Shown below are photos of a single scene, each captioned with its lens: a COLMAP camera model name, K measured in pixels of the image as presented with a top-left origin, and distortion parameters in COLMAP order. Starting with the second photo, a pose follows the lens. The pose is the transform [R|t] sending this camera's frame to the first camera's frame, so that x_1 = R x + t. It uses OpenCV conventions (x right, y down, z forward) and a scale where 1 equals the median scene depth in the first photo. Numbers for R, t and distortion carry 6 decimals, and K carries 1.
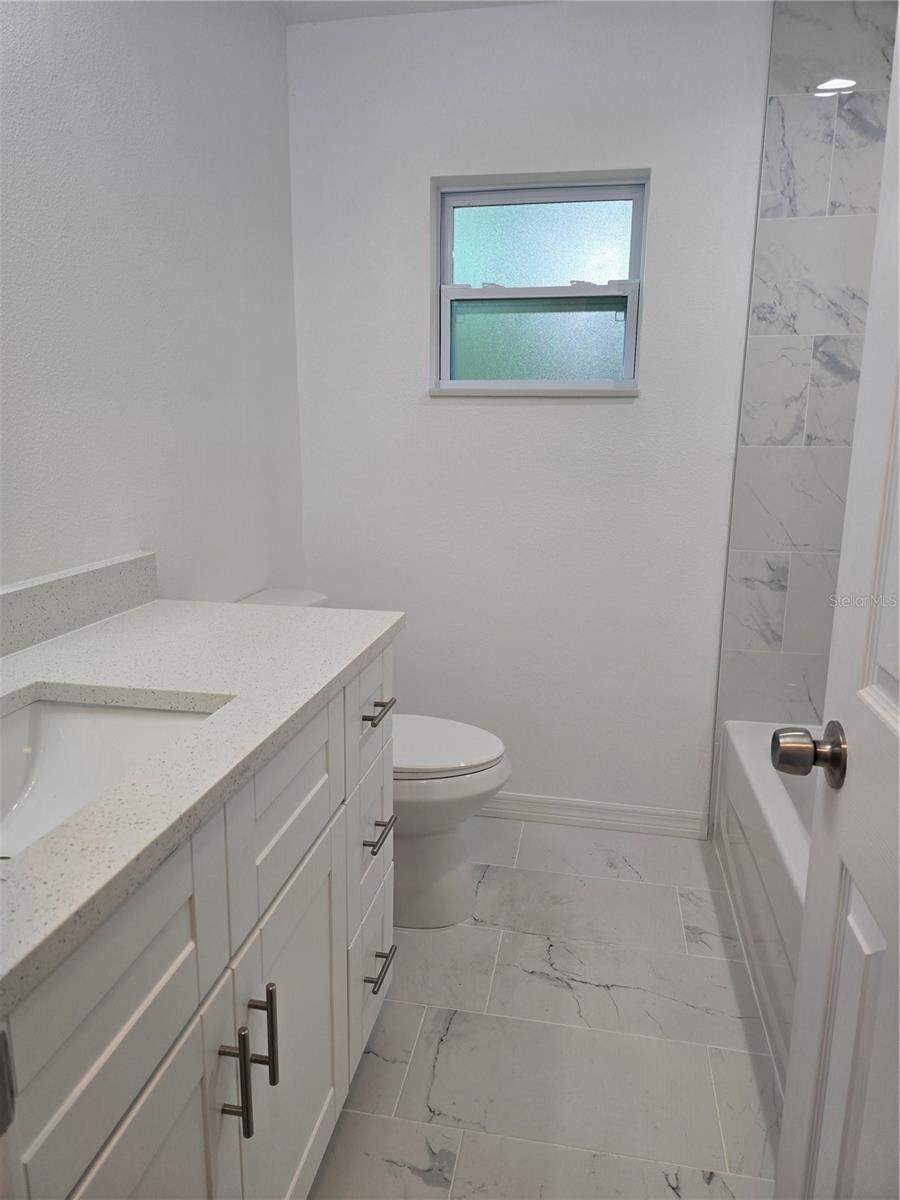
lens RADIAL K [[800.5, 0, 442.0], [0, 800.5, 599.3], [0, 0, 1]] dist [0.065367, -0.060648]
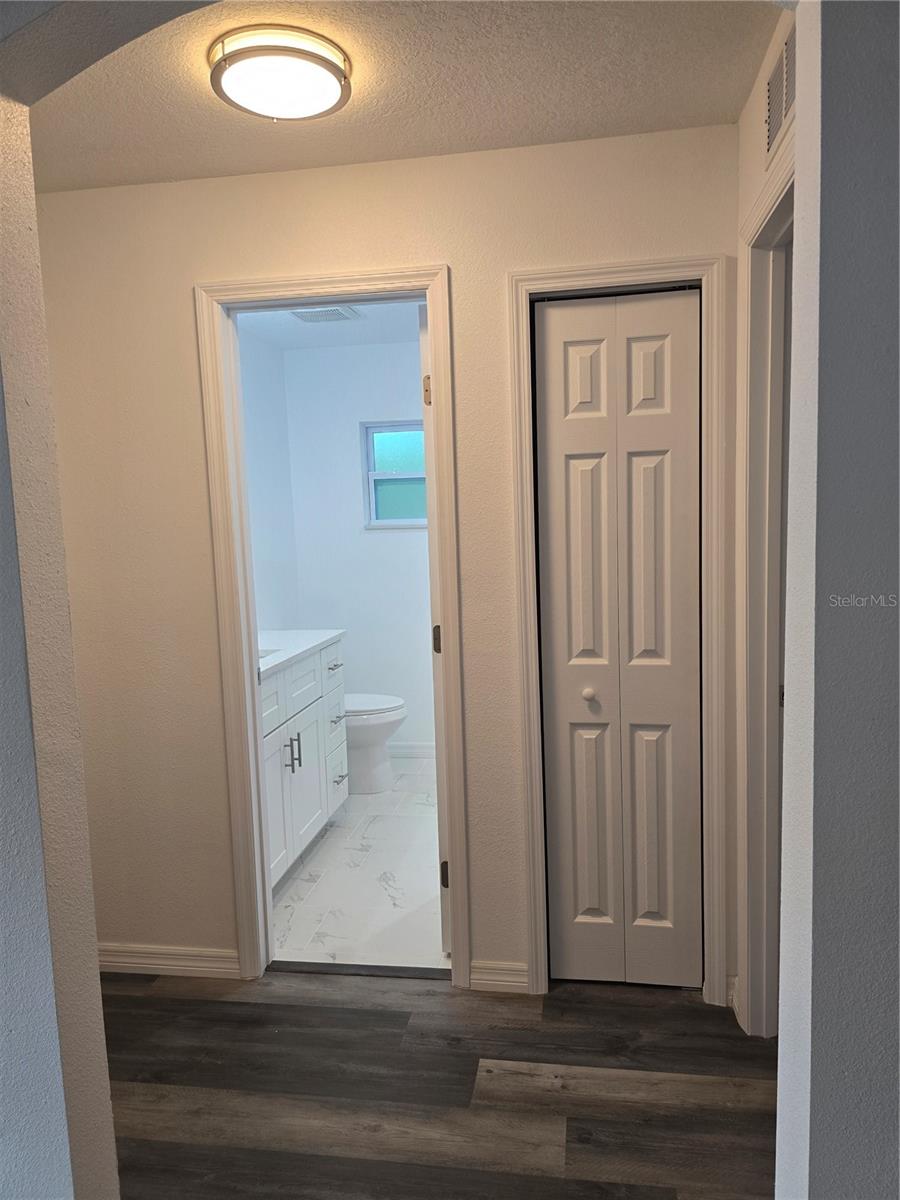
lens RADIAL K [[796.8, 0, 437.0], [0, 796.8, 606.4], [0, 0, 1]] dist [0.068022, -0.065608]
pose [[0.998799, -0.046896, 0.014179, 0.127560], [0.048136, 0.993222, -0.105799, 0.140305], [-0.009121, 0.106354, 0.994286, -0.895336]]
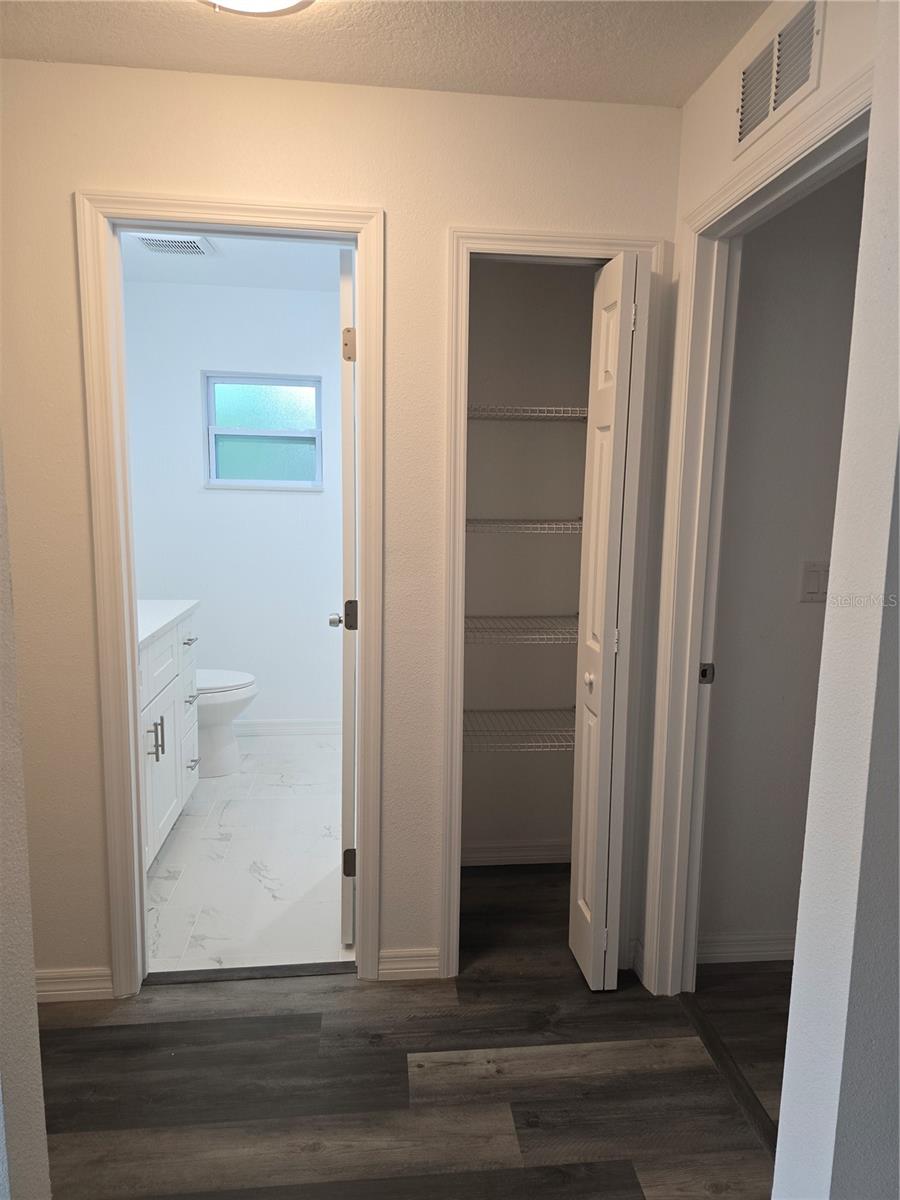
lens RADIAL K [[800.5, 0, 442.0], [0, 800.5, 599.3], [0, 0, 1]] dist [0.065367, -0.060648]
pose [[0.959384, -0.035154, 0.279905, -0.019472], [0.053575, 0.996853, -0.058434, 0.117074], [-0.276970, 0.071057, 0.958248, -0.826215]]
